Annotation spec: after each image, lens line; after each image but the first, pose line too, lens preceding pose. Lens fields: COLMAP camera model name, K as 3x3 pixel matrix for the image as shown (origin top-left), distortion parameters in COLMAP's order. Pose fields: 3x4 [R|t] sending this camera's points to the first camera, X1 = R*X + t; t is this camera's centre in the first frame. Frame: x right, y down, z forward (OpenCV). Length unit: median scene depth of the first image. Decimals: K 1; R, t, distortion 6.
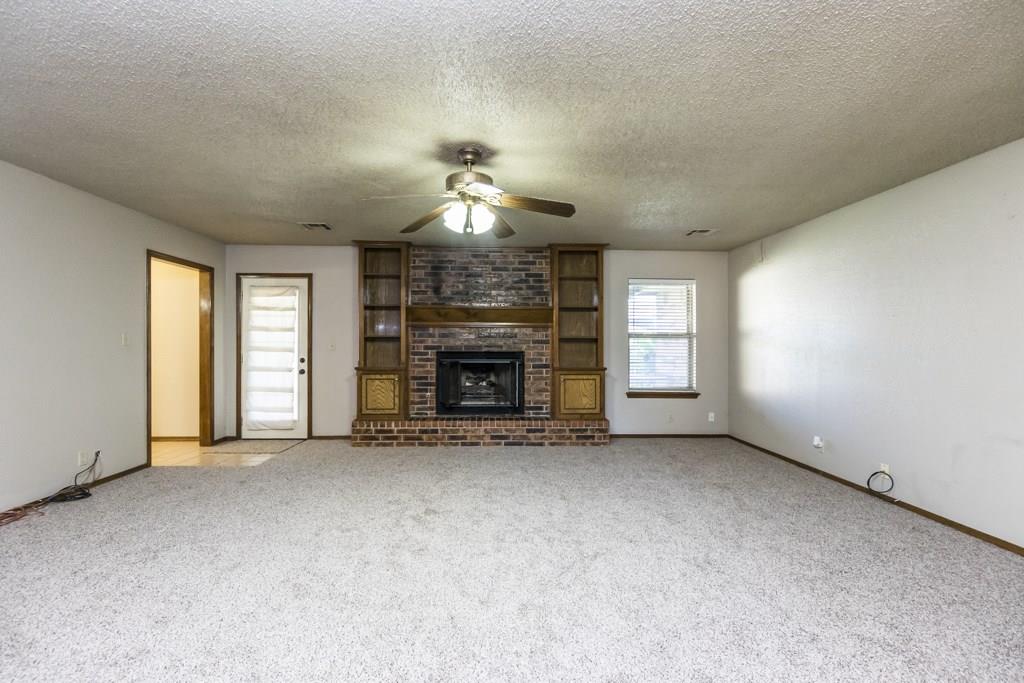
lens RADIAL K [[460.3, 0, 508.0], [0, 460.3, 344.5], [0, 0, 1]] dist [0.010791, 0.000075]
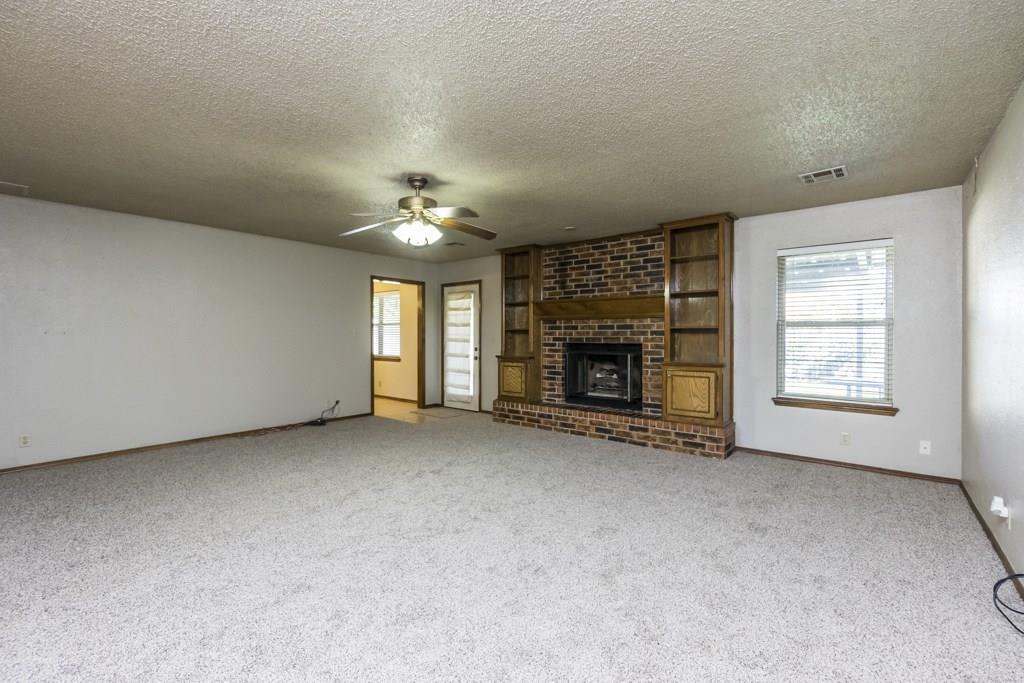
lens RADIAL K [[460.3, 0, 501.8], [0, 460.3, 339.3], [0, 0, 1]] dist [0.010791, 0.000075]
pose [[0.730677, 0.001470, -0.682722, 0.479713], [0.001195, 0.999993, 0.003432, 0.003158], [0.682722, -0.003324, 0.730670, 0.131705]]
